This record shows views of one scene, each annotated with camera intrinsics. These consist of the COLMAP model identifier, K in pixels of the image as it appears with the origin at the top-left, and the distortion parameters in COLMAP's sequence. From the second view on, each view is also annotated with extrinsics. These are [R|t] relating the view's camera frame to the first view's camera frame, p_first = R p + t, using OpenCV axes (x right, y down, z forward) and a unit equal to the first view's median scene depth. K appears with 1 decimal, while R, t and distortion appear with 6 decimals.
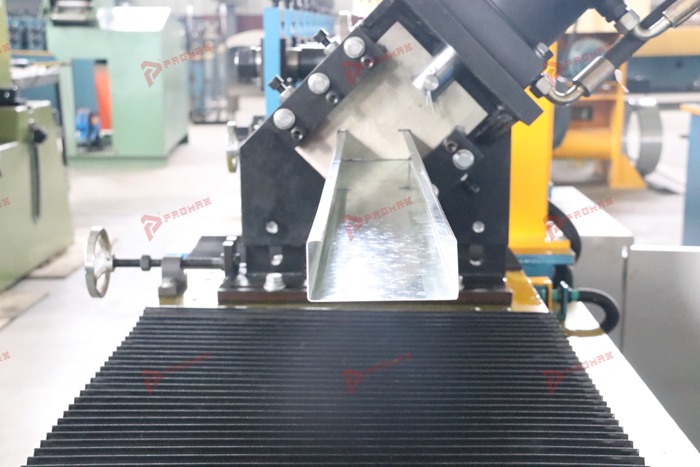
lens RADIAL K [[1056.4, 0, 349.4], [0, 1056.4, 234.7], [0, 0, 1]] dist [0.187067, 0.000000]
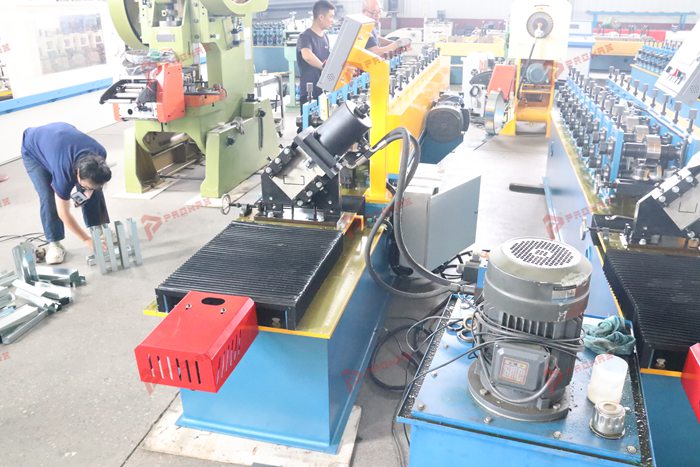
lens RADIAL K [[575.0, 0, 350.1], [0, 575.0, 234.2], [0, 0, 1]] dist [-0.111165, 0.024019]
pose [[0.979135, 0.076581, -0.188231, 0.521994], [-0.041357, 0.981983, 0.184386, -0.239858], [0.198960, -0.172754, 0.964661, -0.723424]]
